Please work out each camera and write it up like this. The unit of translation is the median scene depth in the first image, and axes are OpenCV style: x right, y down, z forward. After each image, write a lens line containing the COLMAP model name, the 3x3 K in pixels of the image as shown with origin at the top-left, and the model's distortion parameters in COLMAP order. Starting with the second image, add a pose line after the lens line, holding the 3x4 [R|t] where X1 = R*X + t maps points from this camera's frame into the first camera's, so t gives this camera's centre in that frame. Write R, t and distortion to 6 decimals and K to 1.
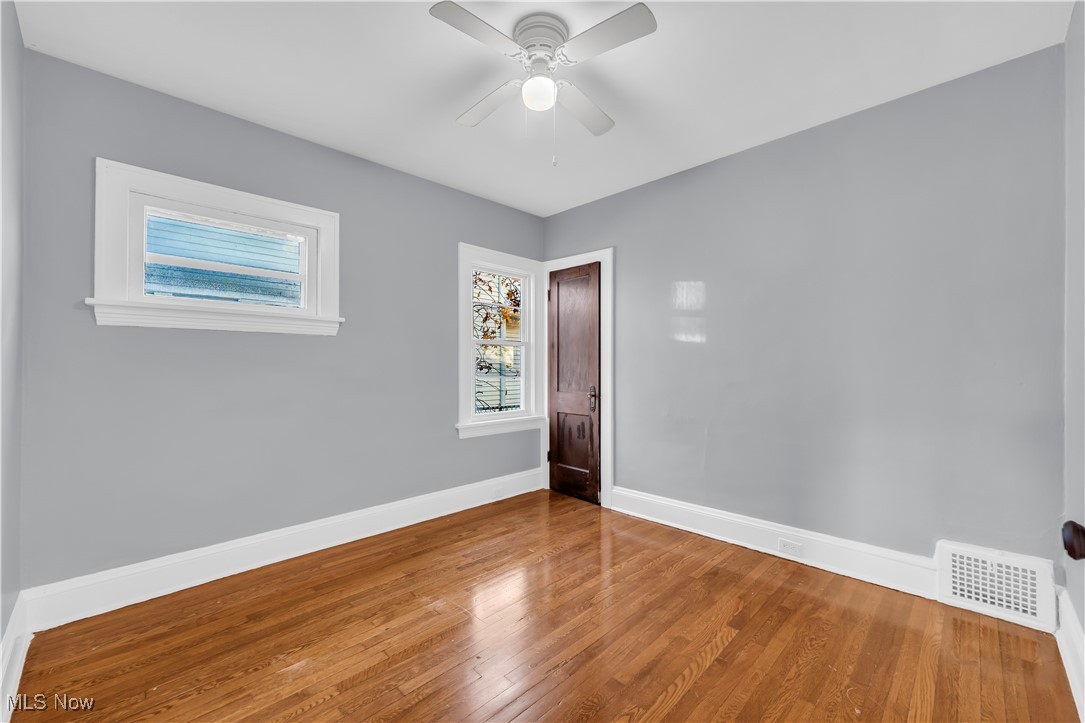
lens RADIAL K [[439.9, 0, 537.6], [0, 439.9, 362.3], [0, 0, 1]] dist [-0.000001, -0.001167]
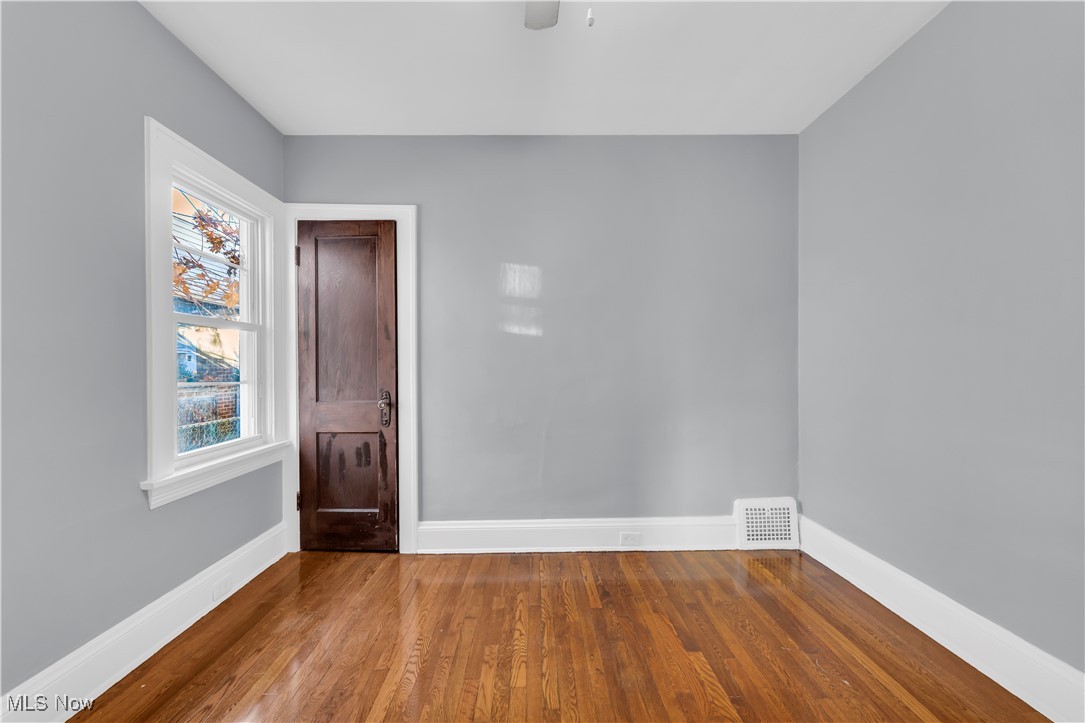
lens RADIAL K [[439.9, 0, 544.5], [0, 439.9, 361.8], [0, 0, 1]] dist [-0.000001, -0.001167]
pose [[0.691681, -0.001975, 0.722201, -0.244153], [0.000649, 0.999998, 0.002113, 0.005537], [-0.722203, -0.000993, 0.691680, 0.351961]]
